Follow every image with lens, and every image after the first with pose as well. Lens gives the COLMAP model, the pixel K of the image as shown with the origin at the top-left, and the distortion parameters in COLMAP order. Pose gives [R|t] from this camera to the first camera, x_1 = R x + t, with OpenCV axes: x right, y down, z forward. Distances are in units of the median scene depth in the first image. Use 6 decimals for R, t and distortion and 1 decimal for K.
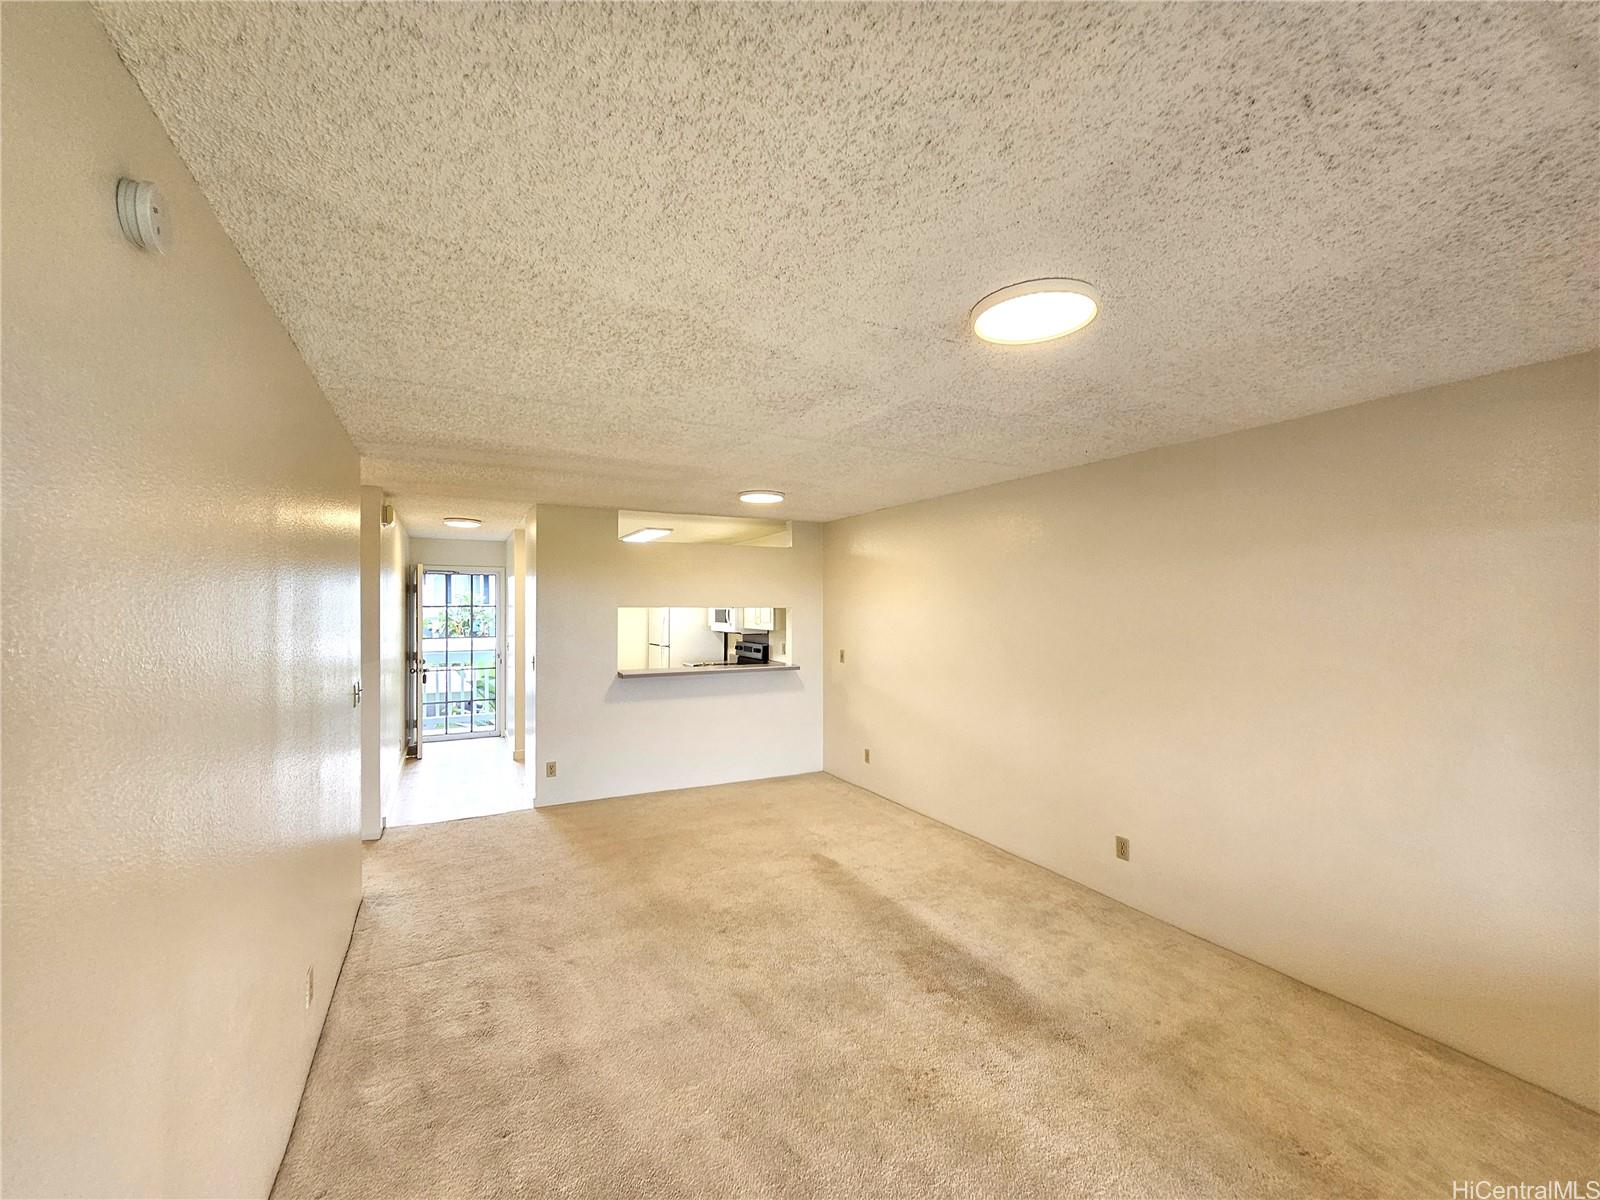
lens RADIAL K [[654.9, 0, 796.1], [0, 654.9, 607.9], [0, 0, 1]] dist [0.011877, -0.012229]
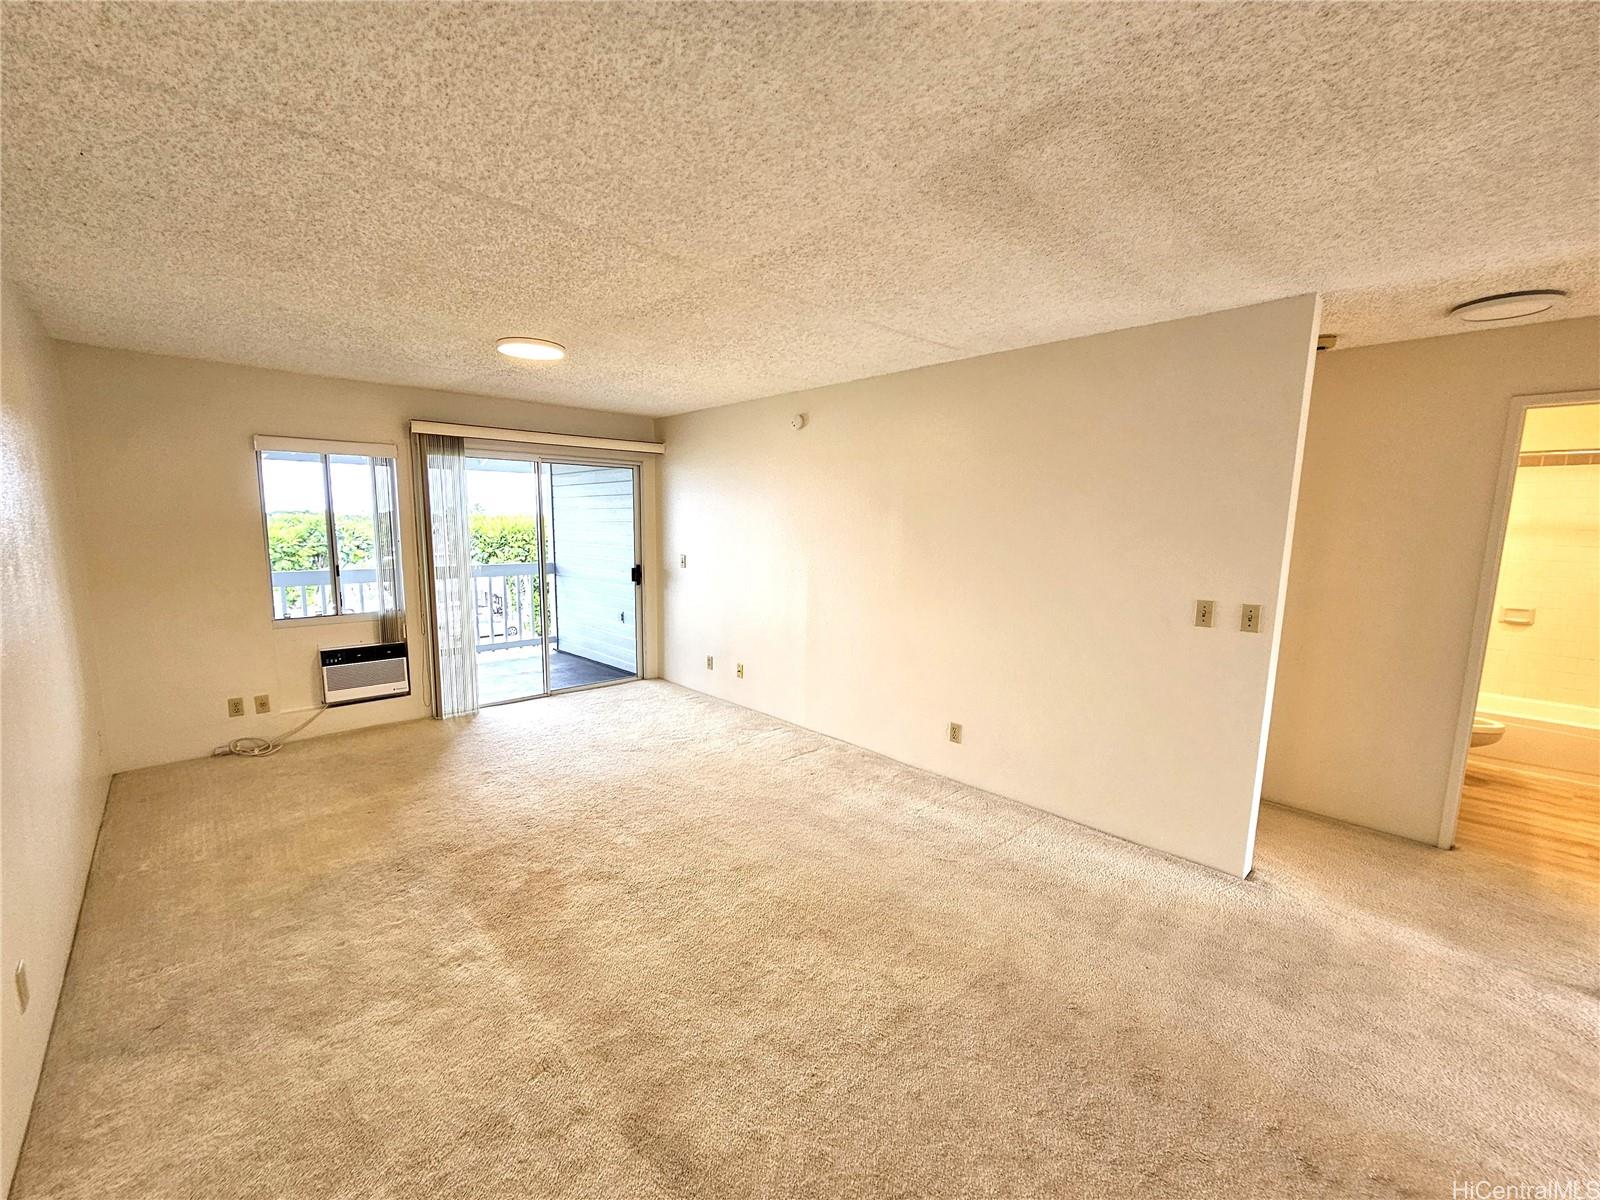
lens RADIAL K [[658.4, 0, 795.6], [0, 658.4, 612.7], [0, 0, 1]] dist [0.000068, -0.000060]
pose [[-0.965971, 0.021721, -0.257738, 0.055638], [-0.015796, 0.989653, 0.142607, 0.013663], [0.258168, 0.141825, -0.955633, 1.336313]]
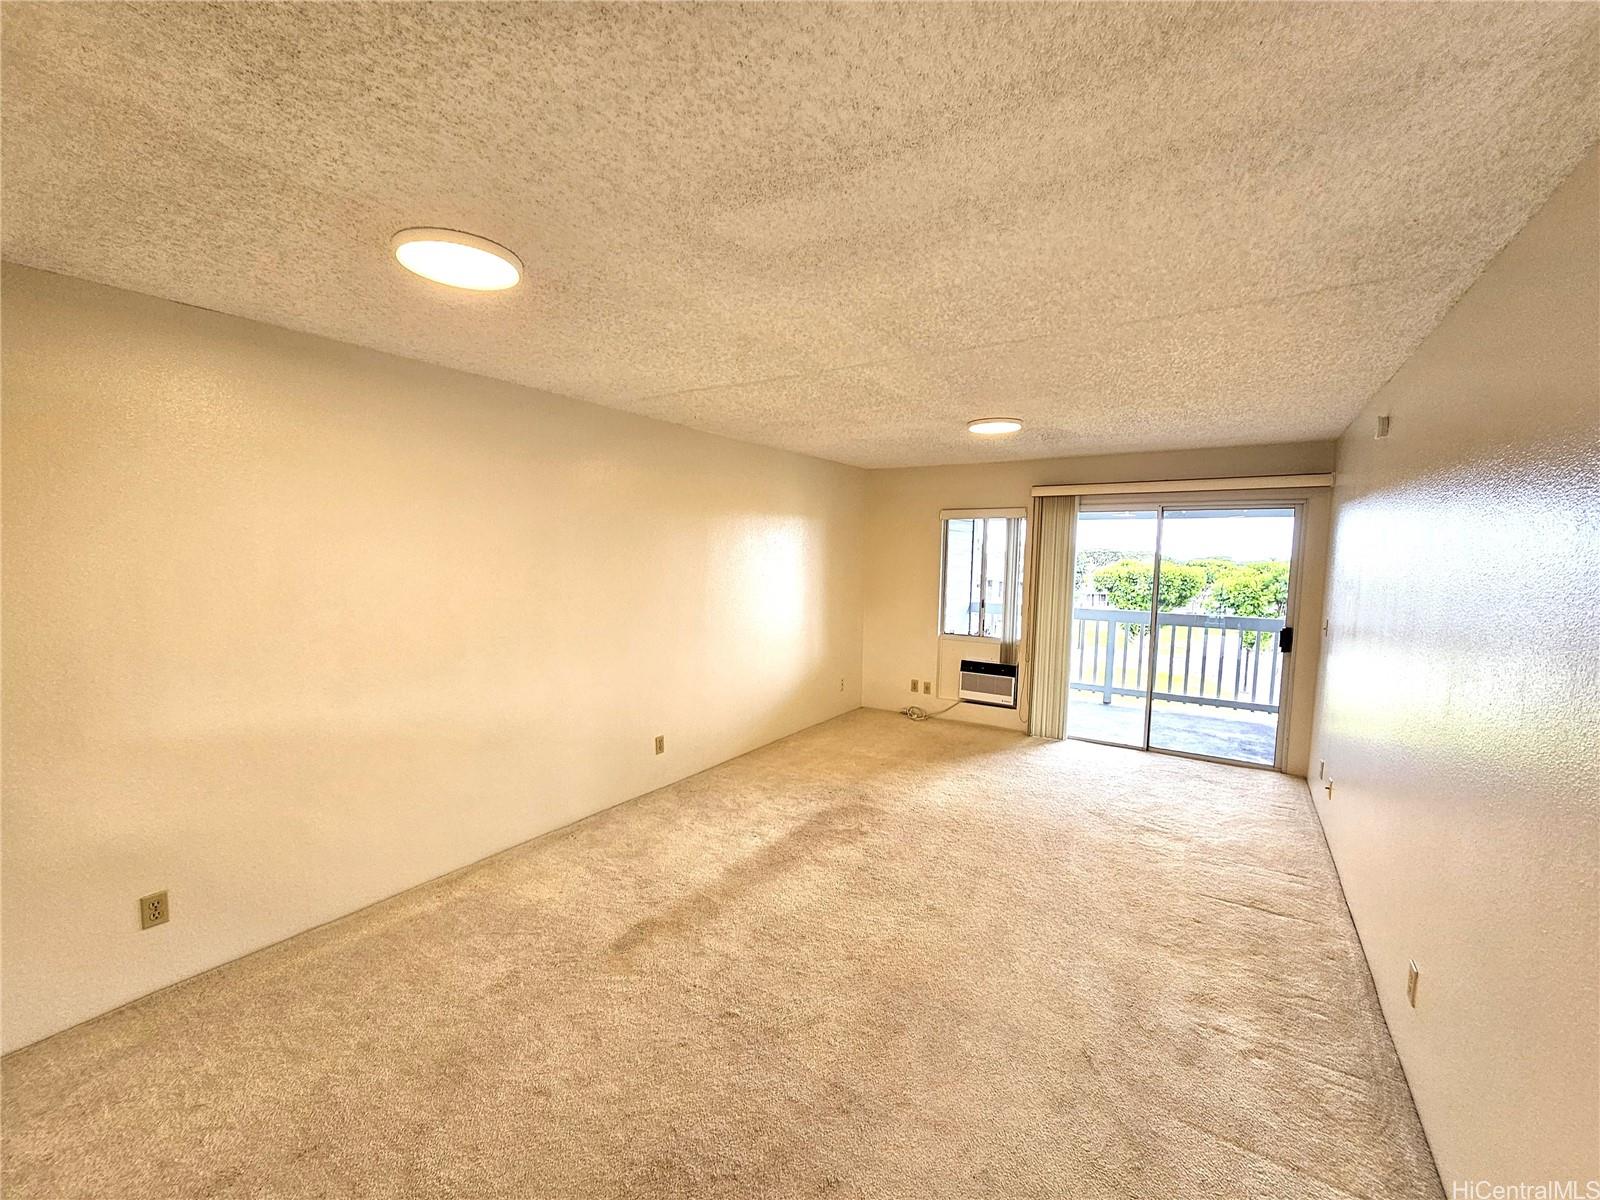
lens RADIAL K [[654.9, 0, 796.1], [0, 654.9, 607.9], [0, 0, 1]] dist [0.011877, -0.012229]
pose [[-0.480336, -0.084460, 0.873008, -0.575281], [-0.014232, 0.995972, 0.088525, -0.001917], [-0.876969, 0.030097, -0.479604, 1.153457]]
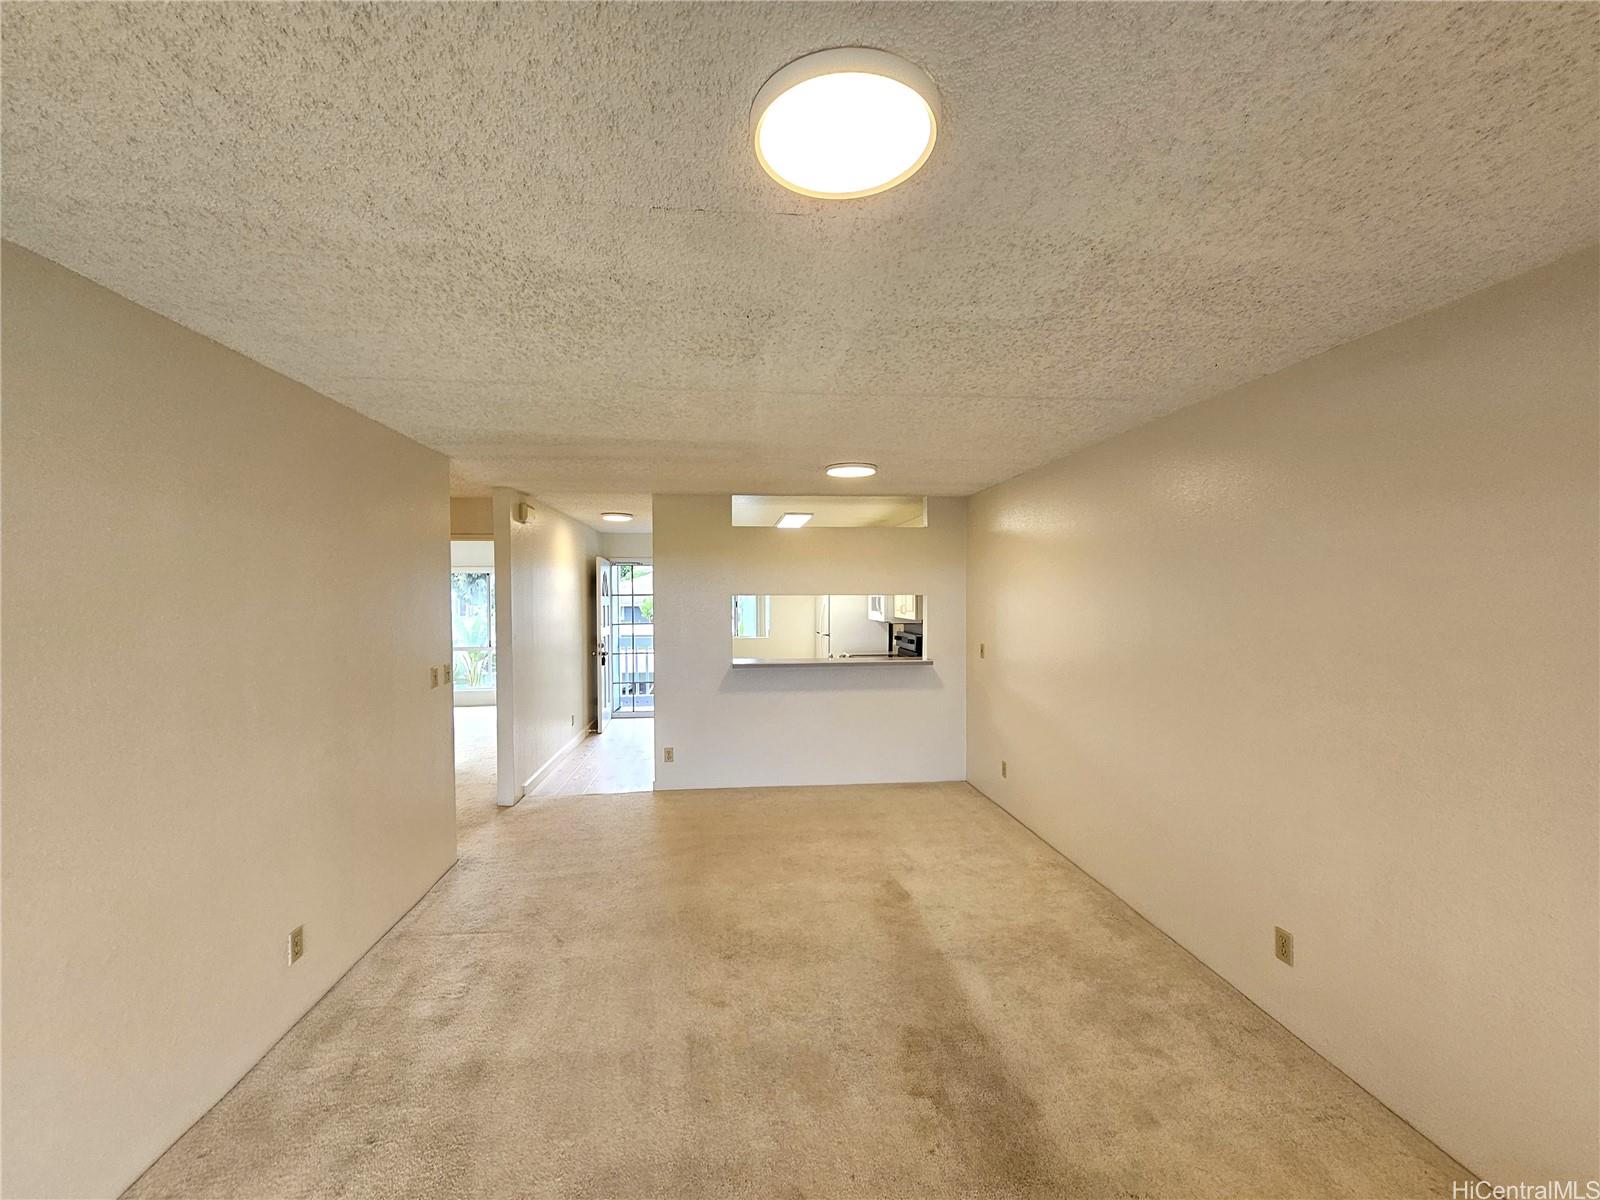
lens RADIAL K [[658.4, 0, 795.6], [0, 658.4, 612.7], [0, 0, 1]] dist [0.000068, -0.000060]
pose [[0.931076, 0.004946, -0.364793, 0.230354], [0.005222, 0.999625, 0.026882, -0.001675], [0.364789, -0.026934, 0.930701, 0.158791]]
